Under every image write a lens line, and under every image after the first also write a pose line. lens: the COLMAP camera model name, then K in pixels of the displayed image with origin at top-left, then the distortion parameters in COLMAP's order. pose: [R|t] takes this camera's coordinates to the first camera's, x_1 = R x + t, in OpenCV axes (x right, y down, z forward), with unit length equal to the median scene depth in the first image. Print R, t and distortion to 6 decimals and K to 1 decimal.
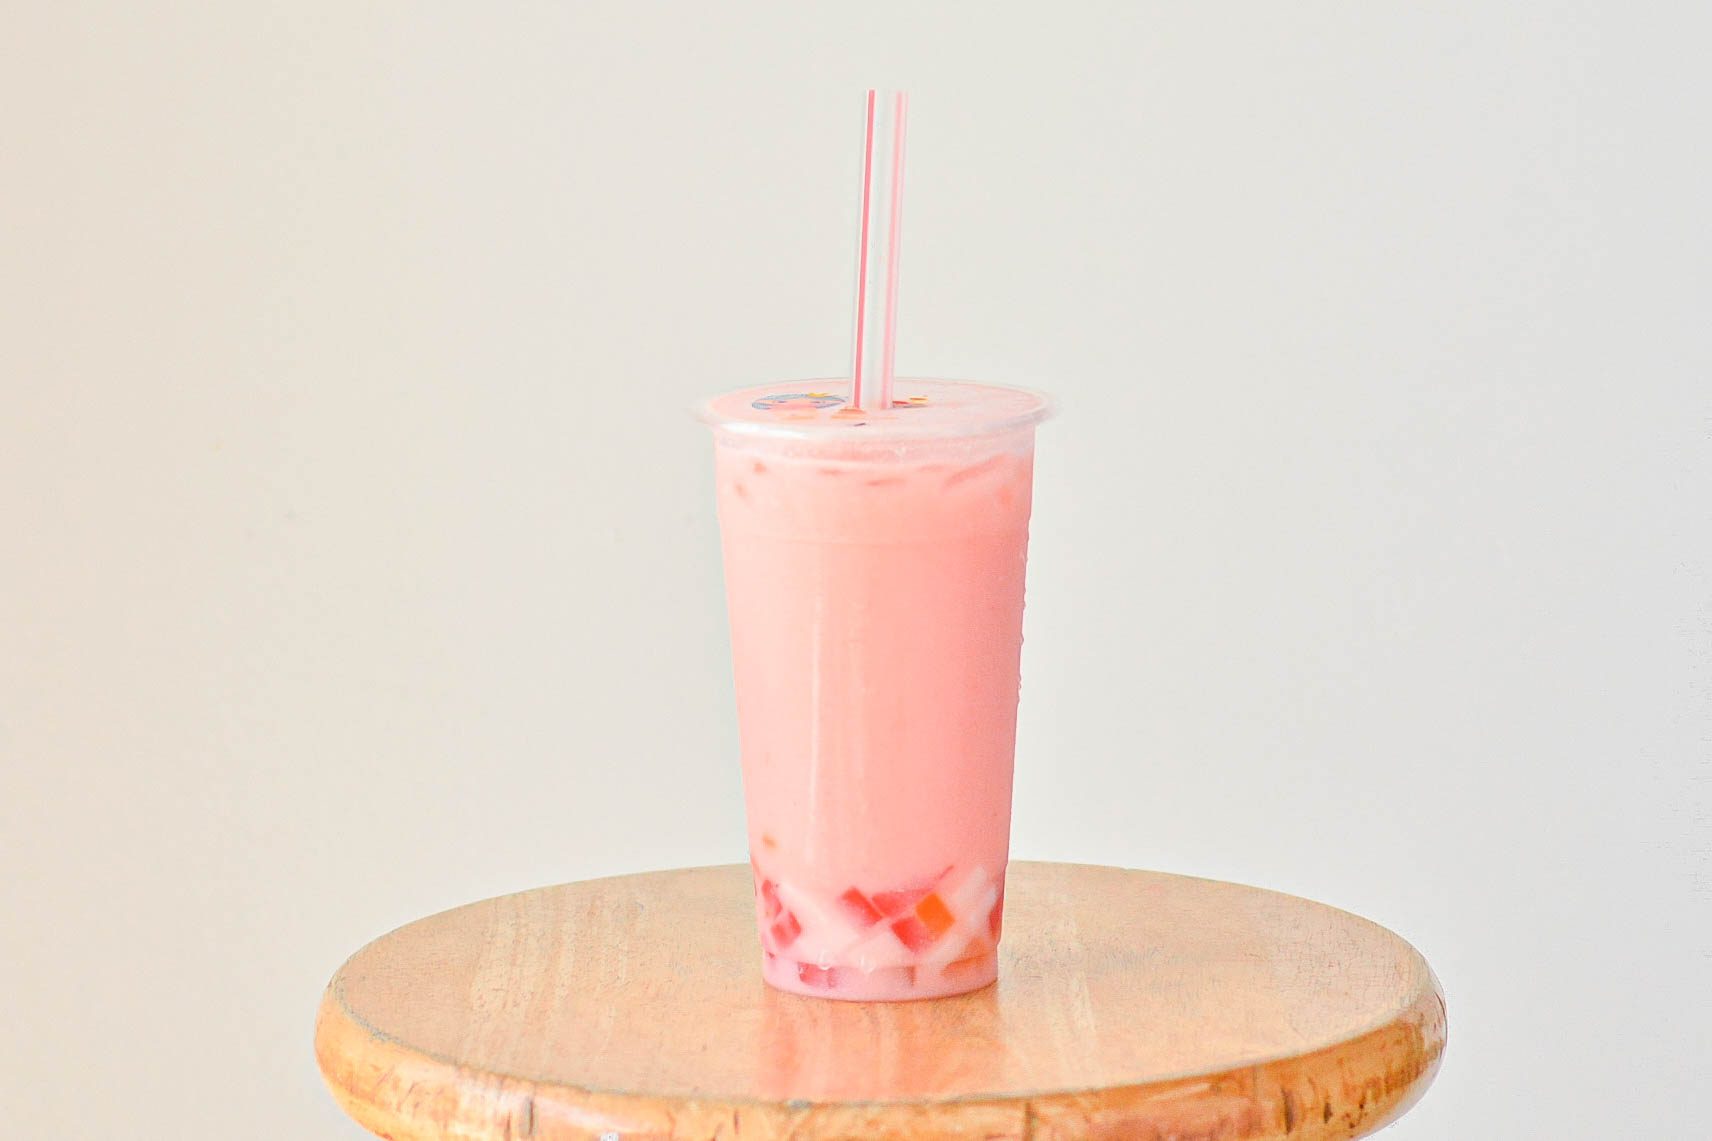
lens RADIAL K [[5256.6, 0, 856.7], [0, 5256.6, 569.3], [0, 0, 1]] dist [-0.052610, 0.000000]
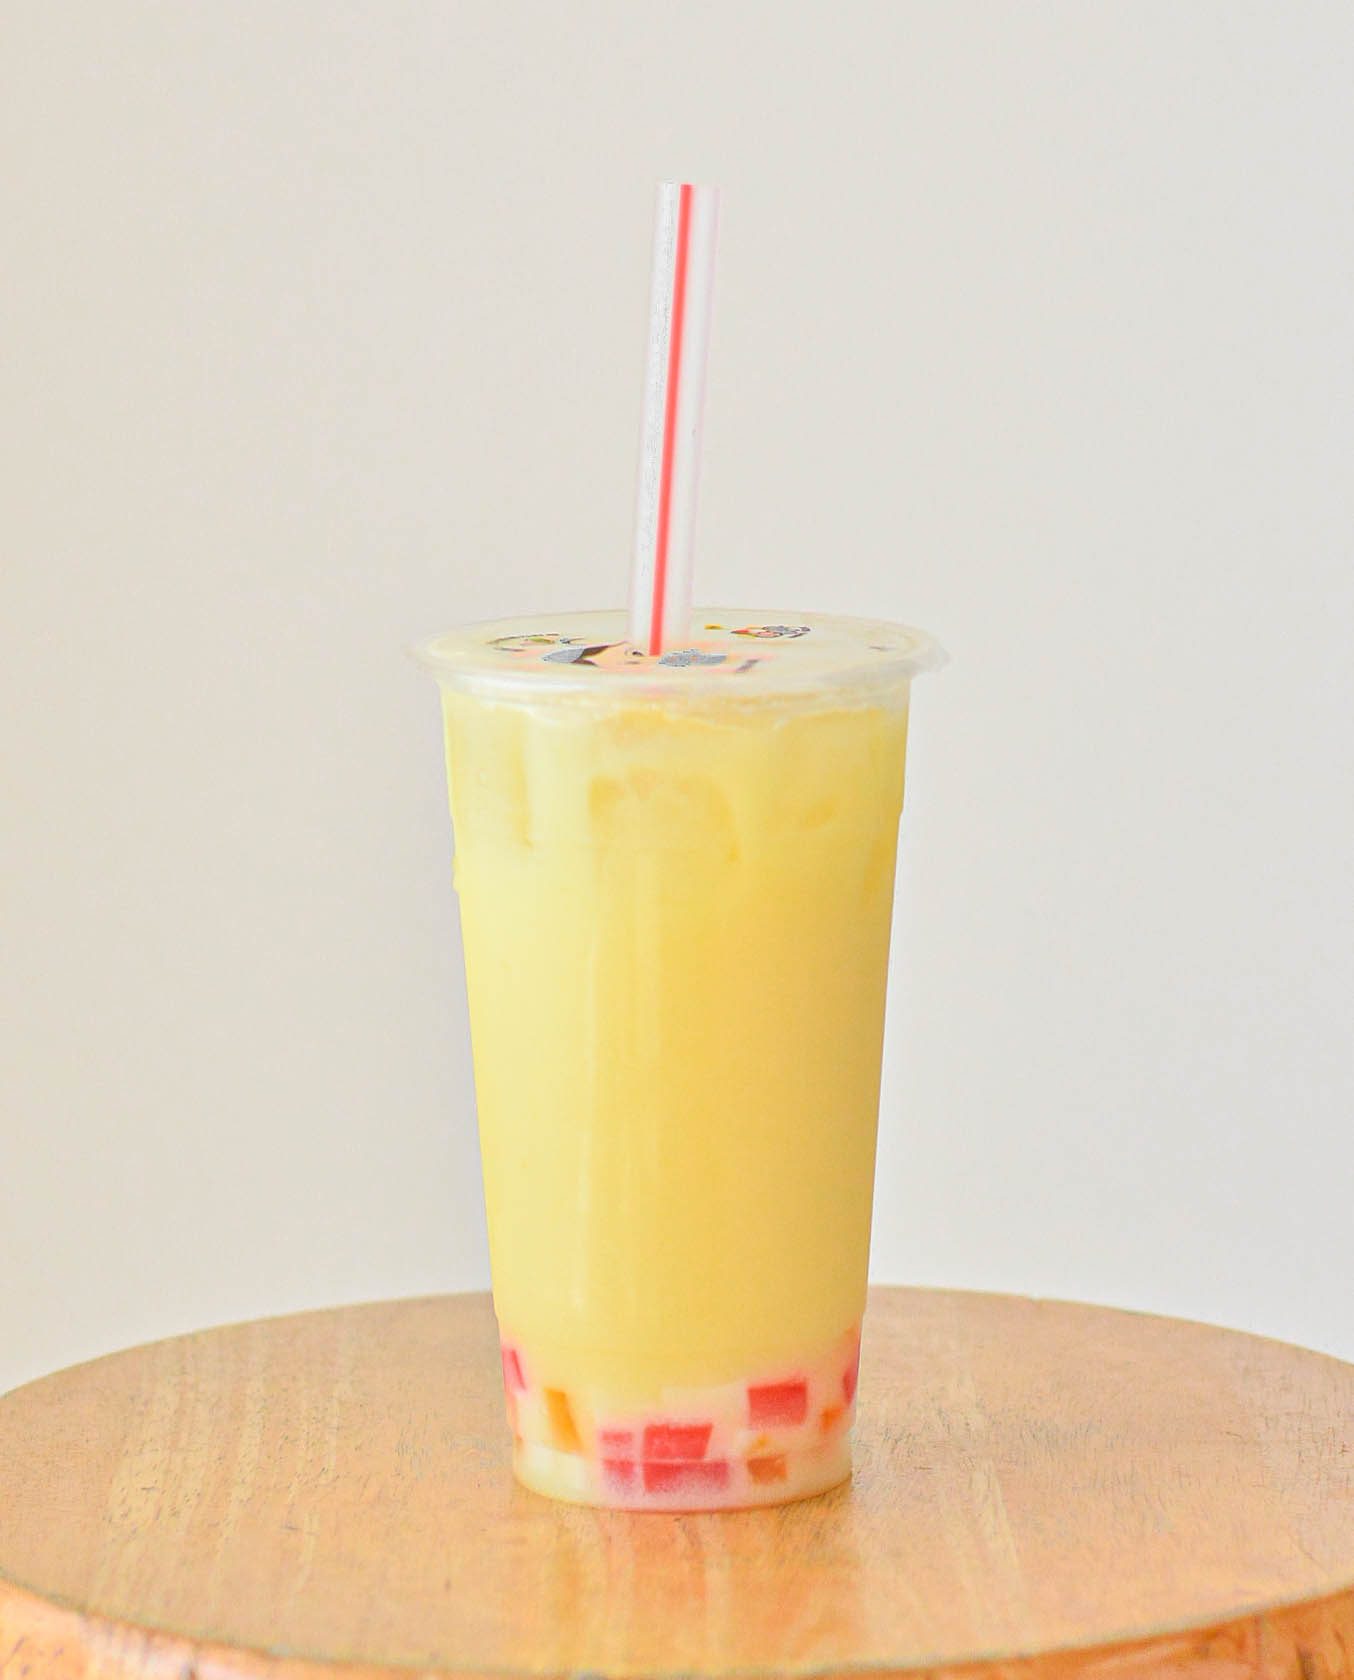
lens RADIAL K [[6190.7, 0, 676.0], [0, 6190.7, 841.1], [0, 0, 1]] dist [0.331818, 0.000000]
pose [[0.999963, -0.002124, 0.008322, -0.005569], [0.002160, 0.999988, -0.004310, -0.002147], [-0.008313, 0.004328, 0.999956, 0.183371]]
